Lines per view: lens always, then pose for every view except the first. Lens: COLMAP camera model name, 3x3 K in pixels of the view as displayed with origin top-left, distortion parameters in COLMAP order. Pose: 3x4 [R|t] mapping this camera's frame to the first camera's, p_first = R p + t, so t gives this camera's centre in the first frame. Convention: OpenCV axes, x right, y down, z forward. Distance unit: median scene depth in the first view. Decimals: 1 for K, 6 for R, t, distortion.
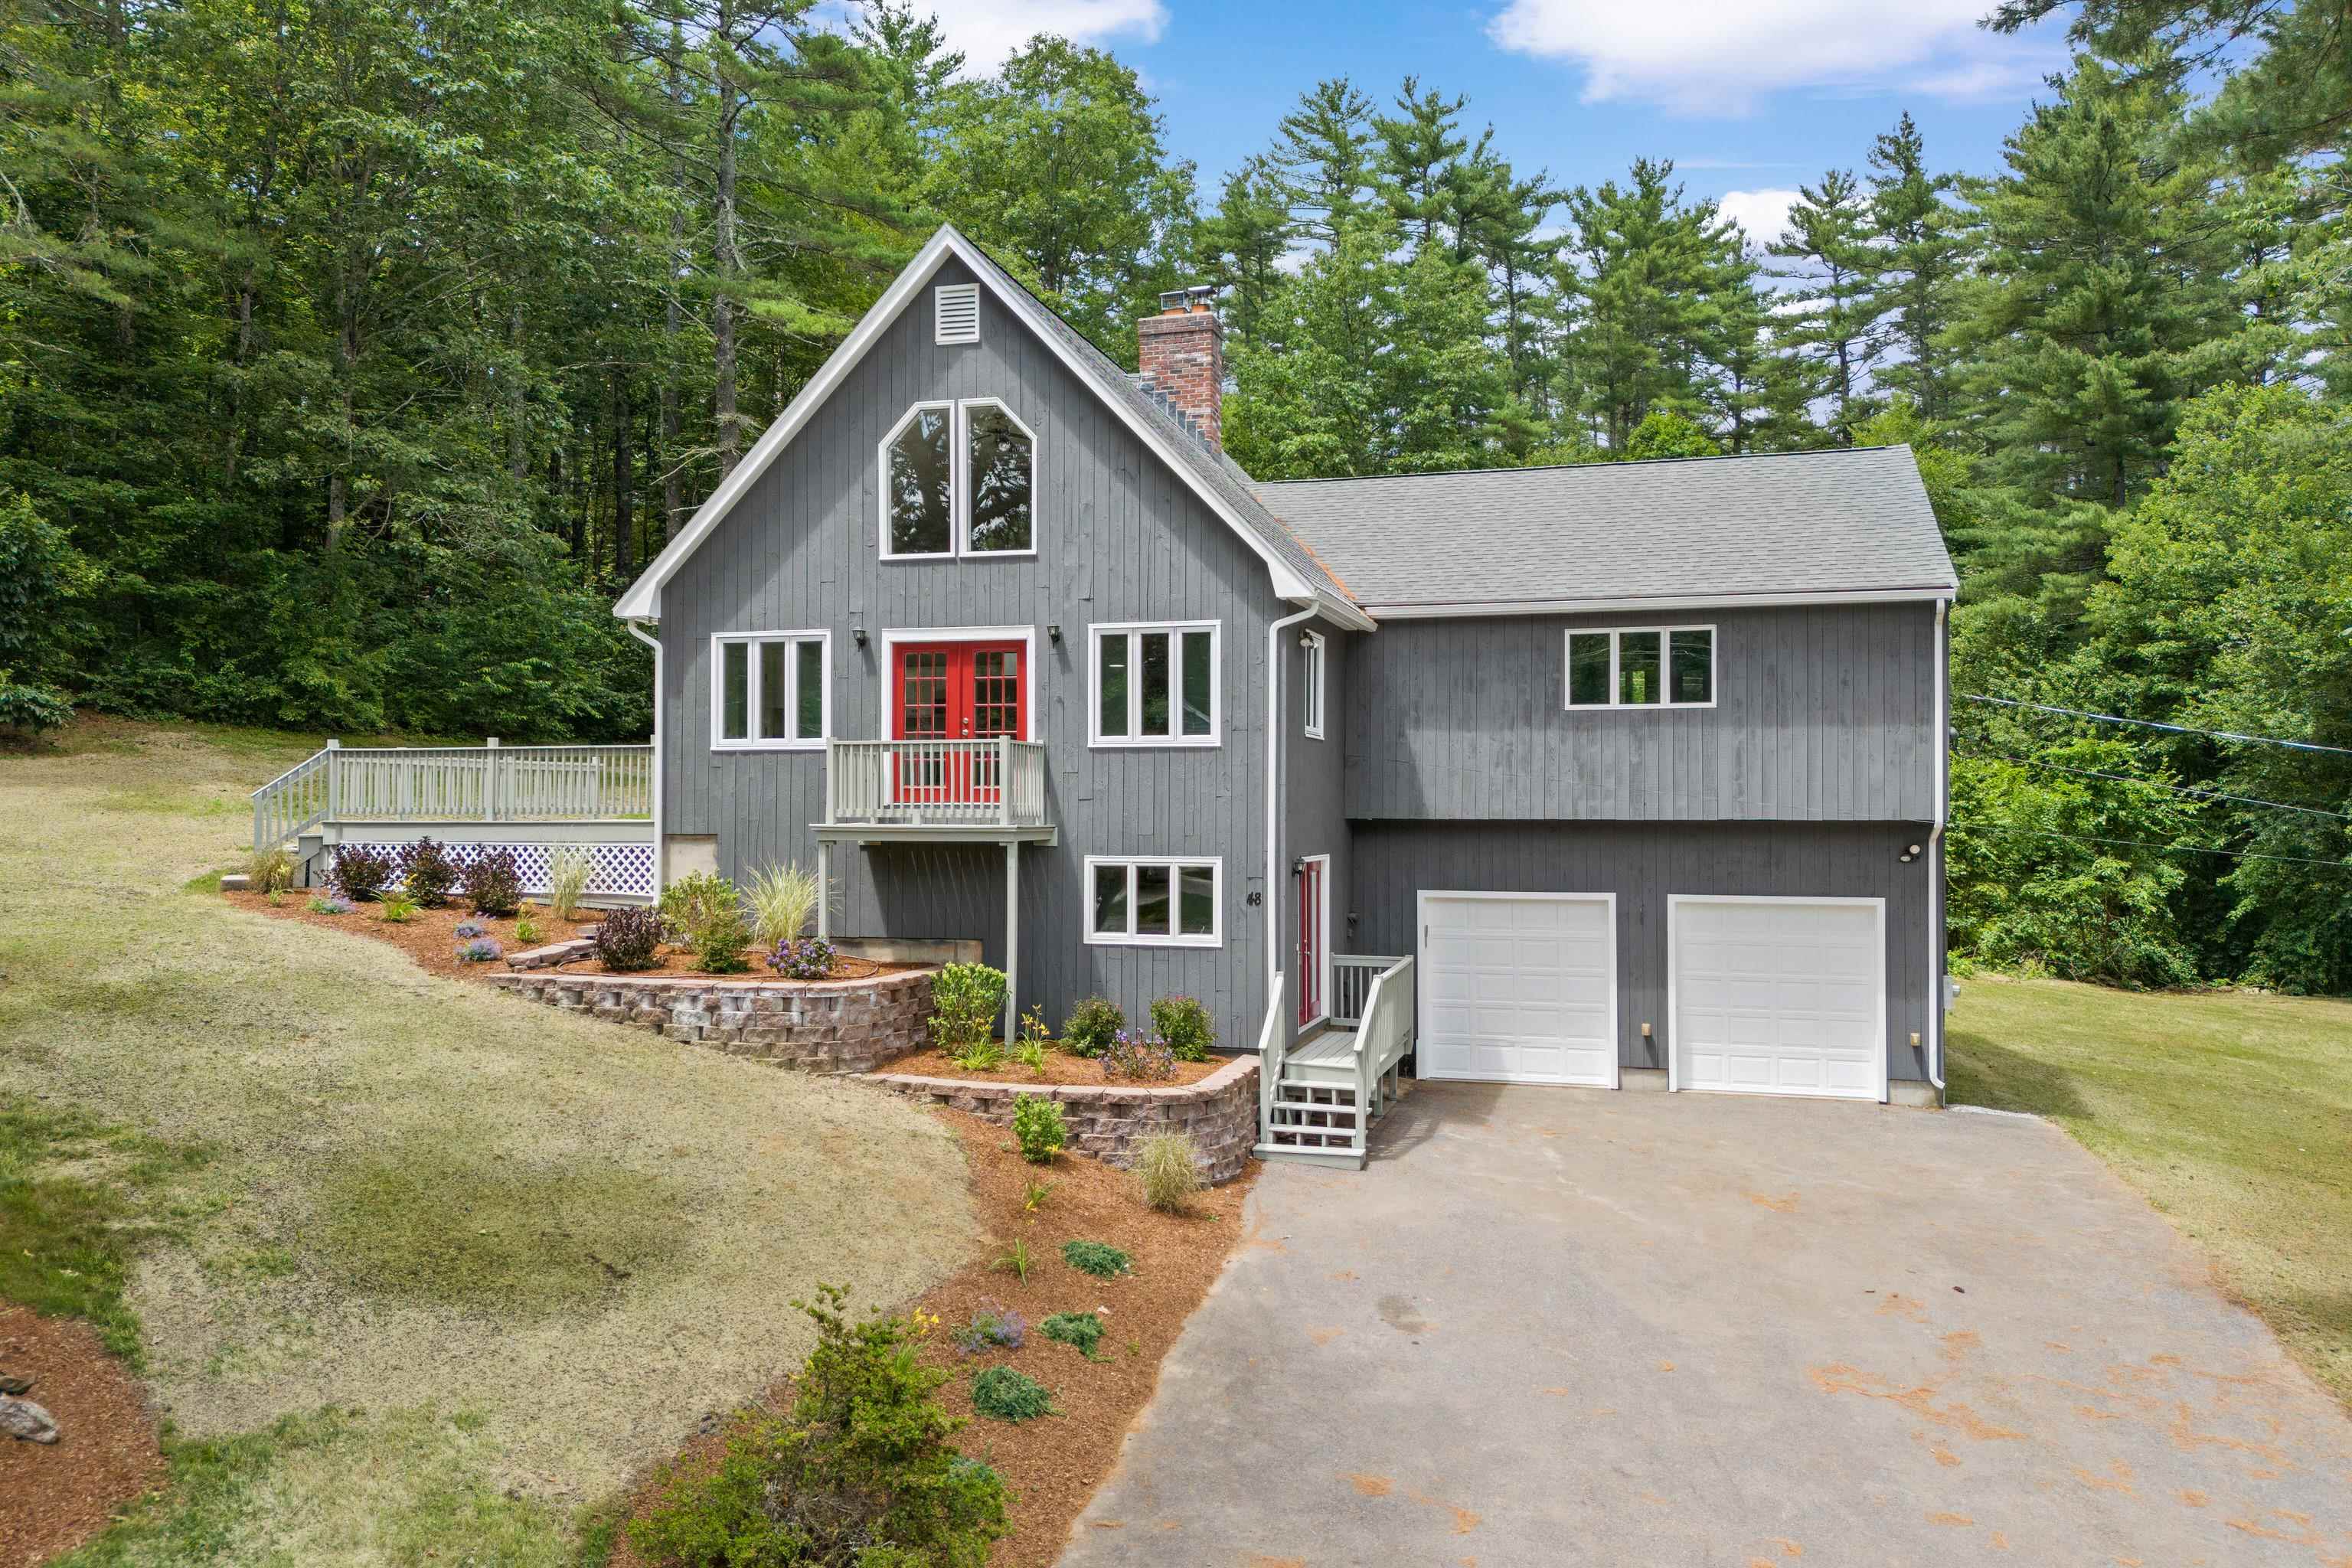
lens RADIAL K [[1709.7, 0, 1176.0], [0, 1709.7, 784.0], [0, 0, 1]] dist [0.091812, -0.100115]
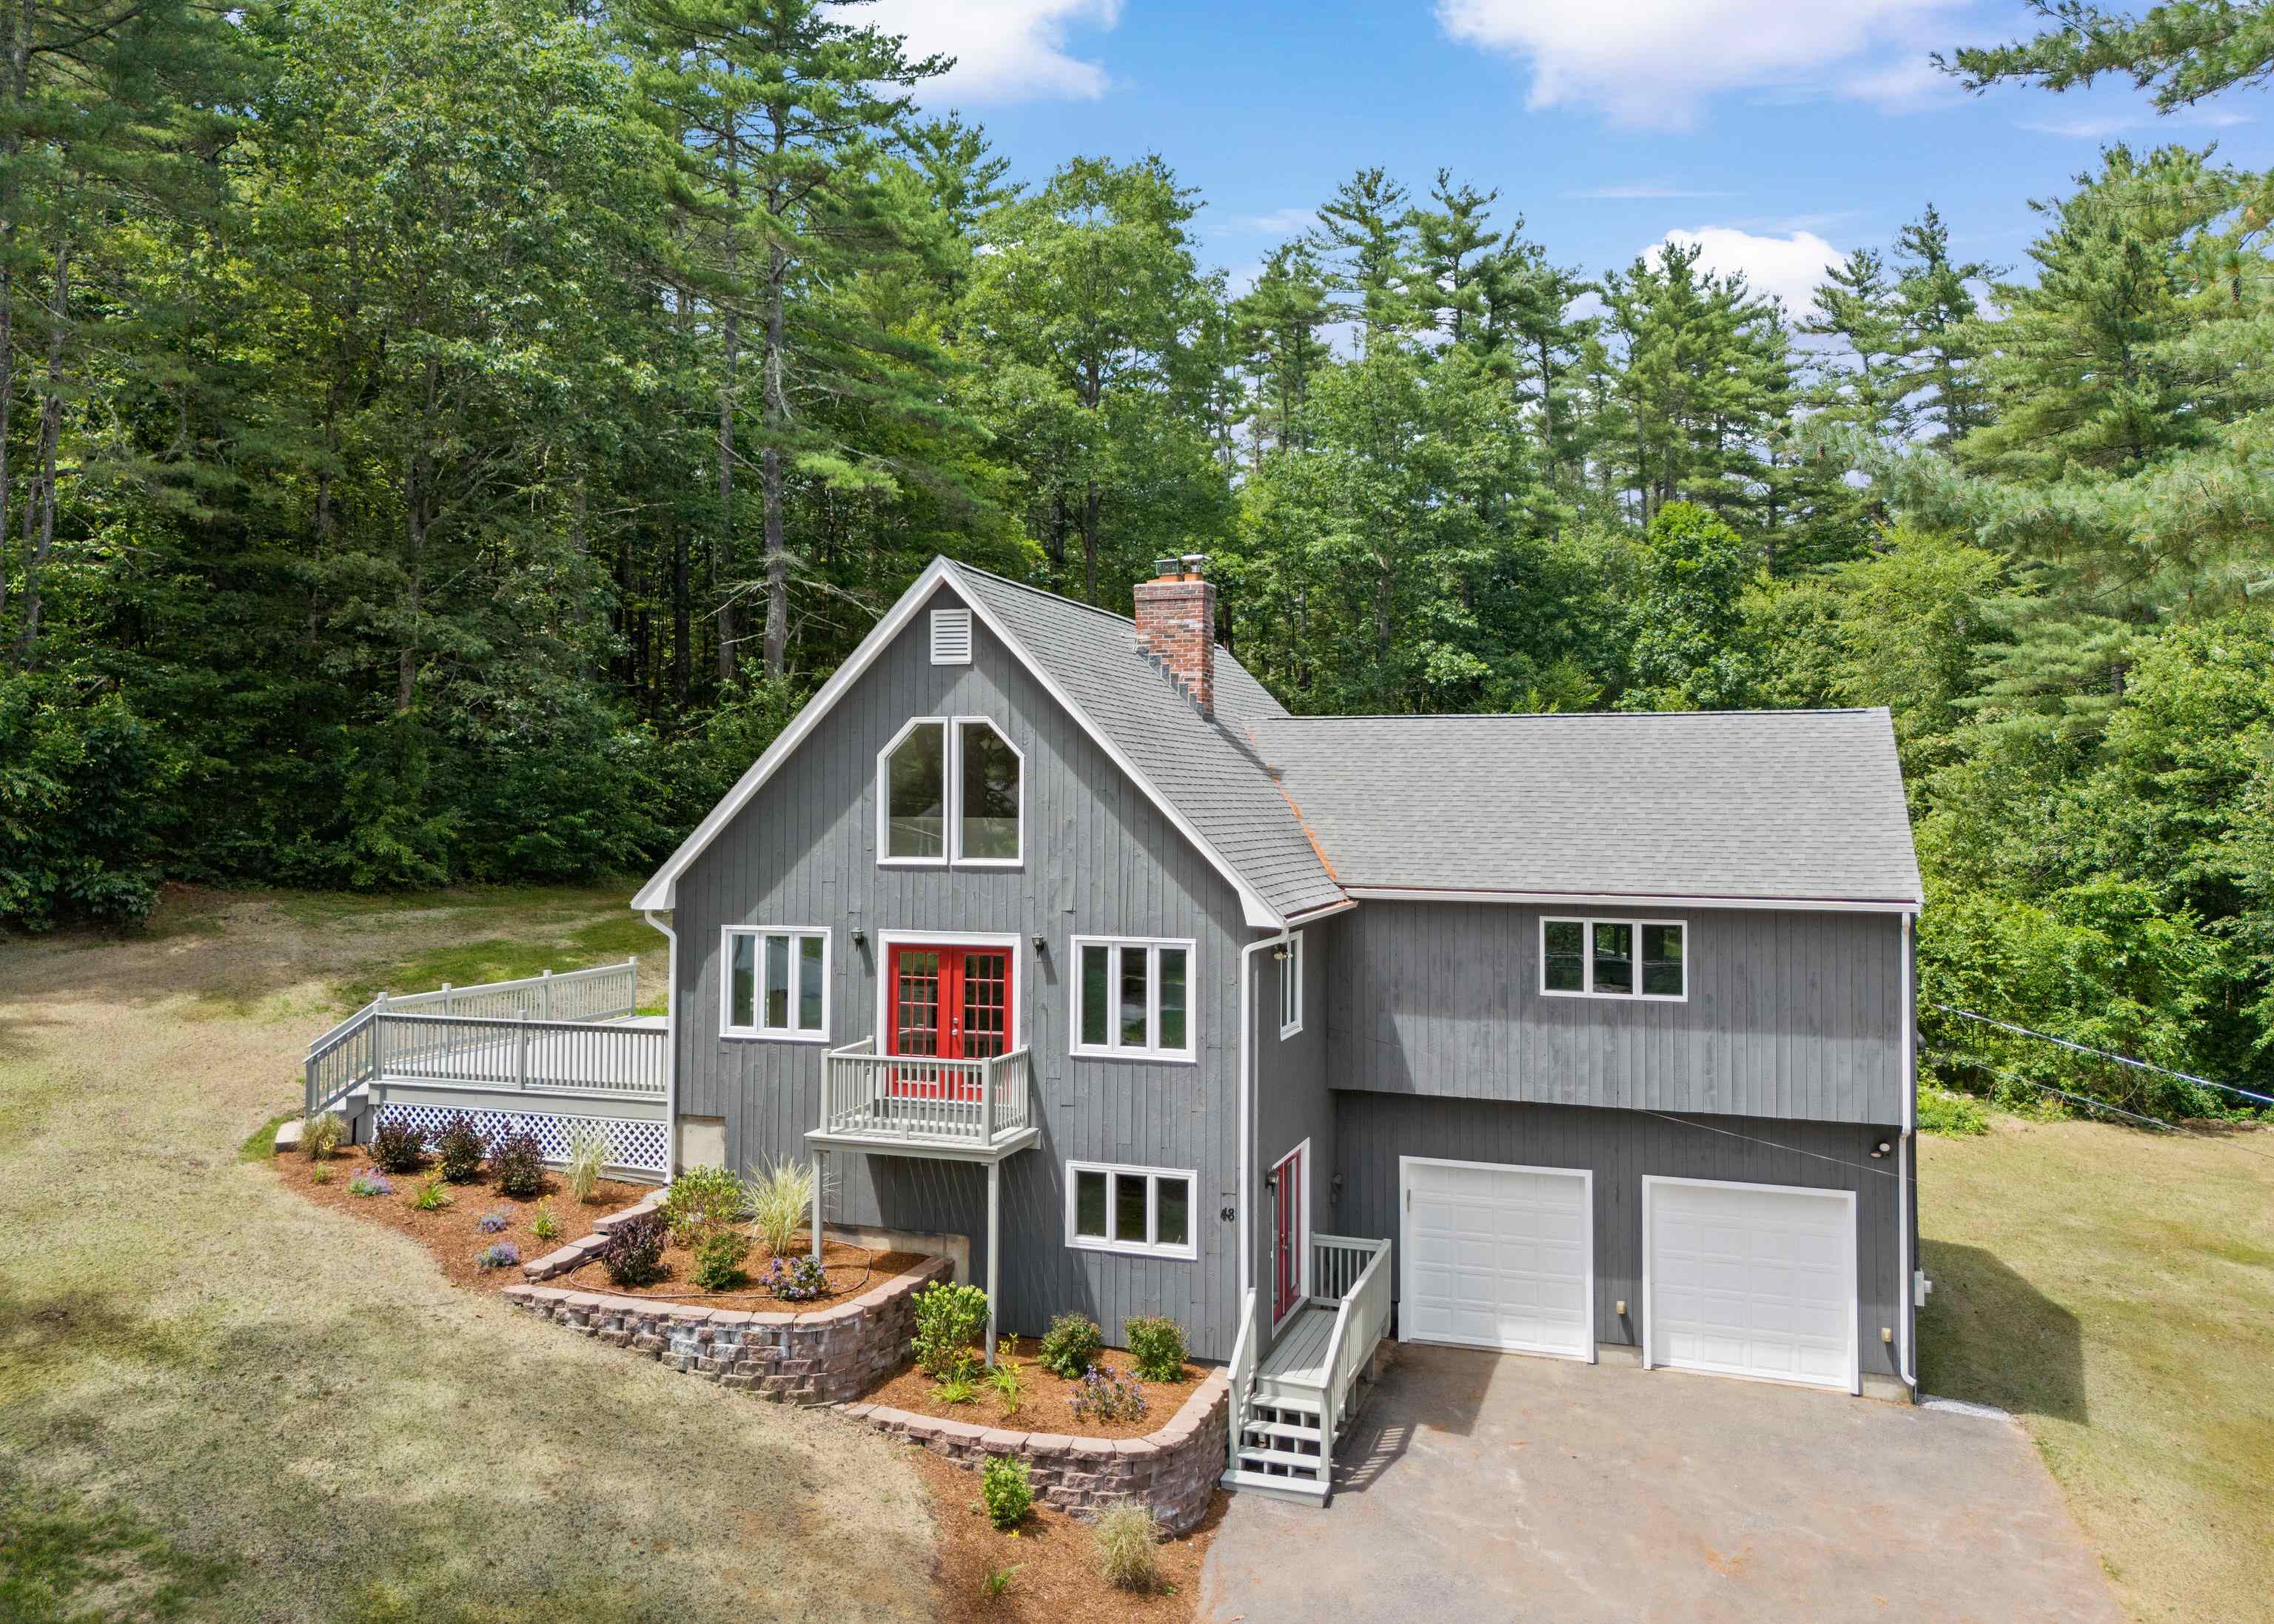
lens RADIAL K [[1667.3, 0, 1139.2], [0, 1667.3, 771.6], [0, 0, 1]] dist [0.066131, -0.060452]
pose [[0.998469, 0.001433, -0.055288, 0.043675], [-0.001623, 0.999993, -0.003394, -0.179257], [0.055283, 0.003478, 0.998465, -0.014903]]
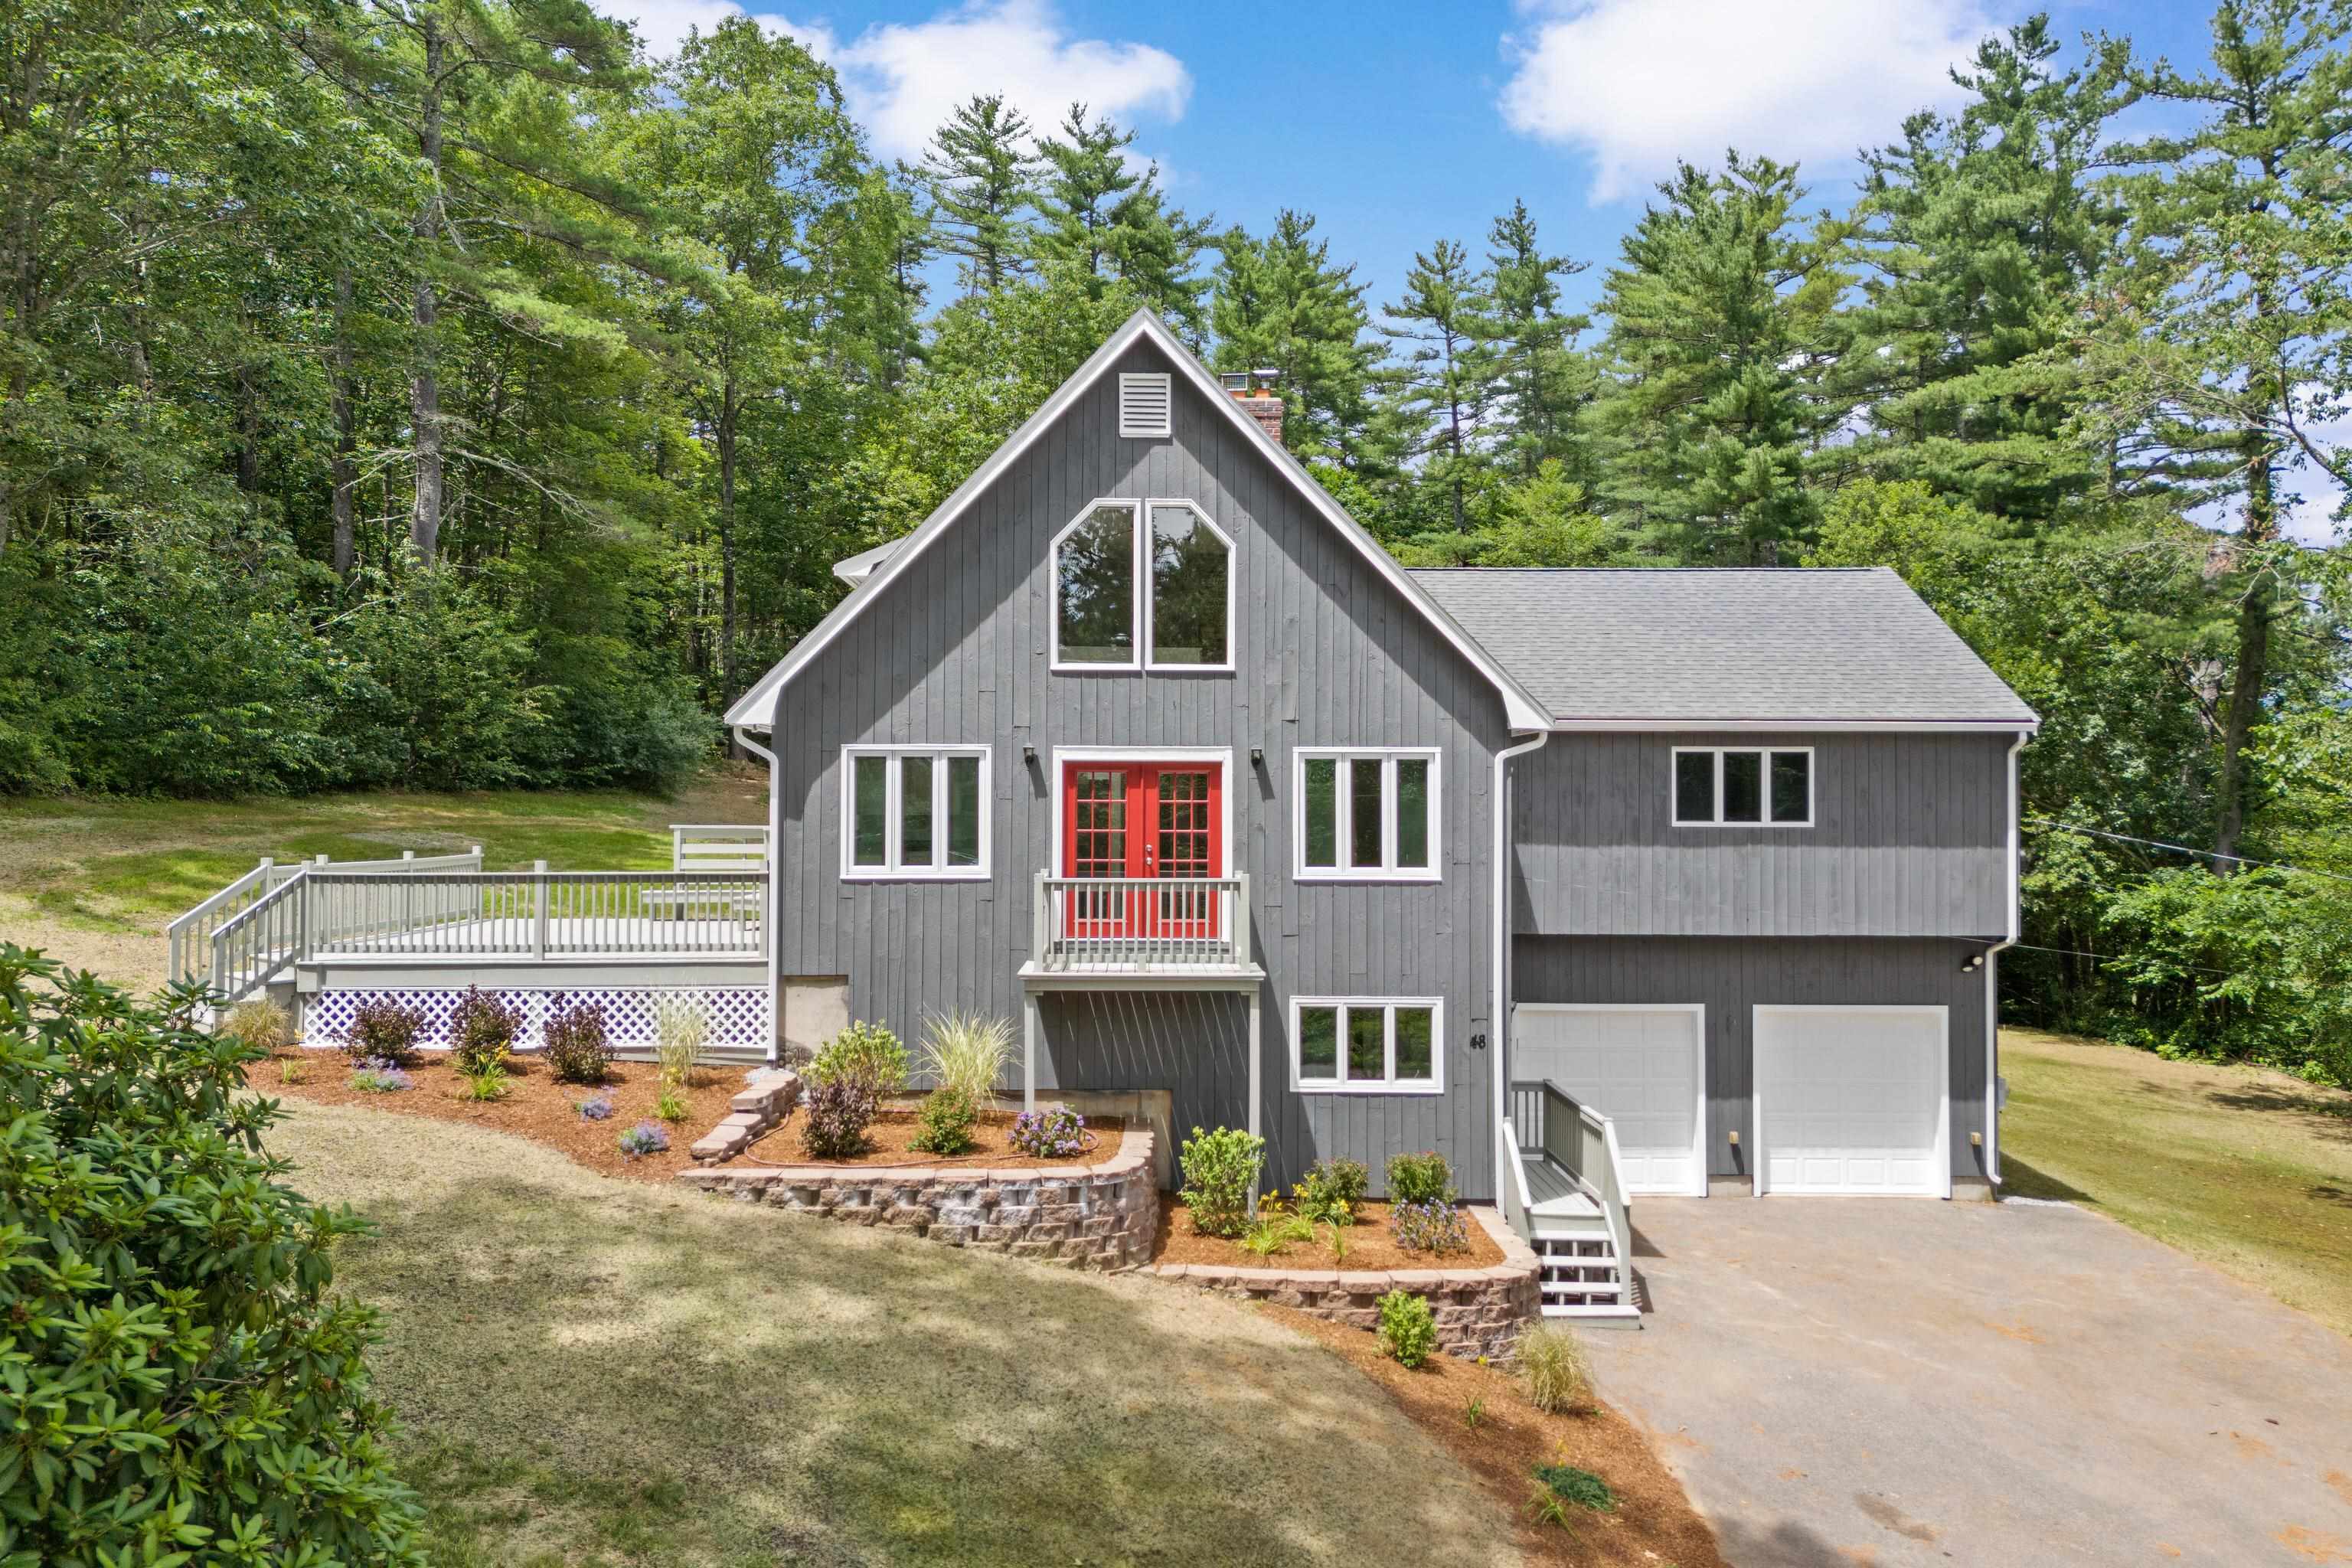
lens RADIAL K [[1709.7, 0, 1176.0], [0, 1709.7, 784.0], [0, 0, 1]] dist [0.091812, -0.100115]
pose [[0.957416, 0.005636, 0.288656, -0.358300], [-0.005996, 0.999982, 0.000363, -0.069077], [-0.288649, -0.002079, 0.957433, 0.117256]]
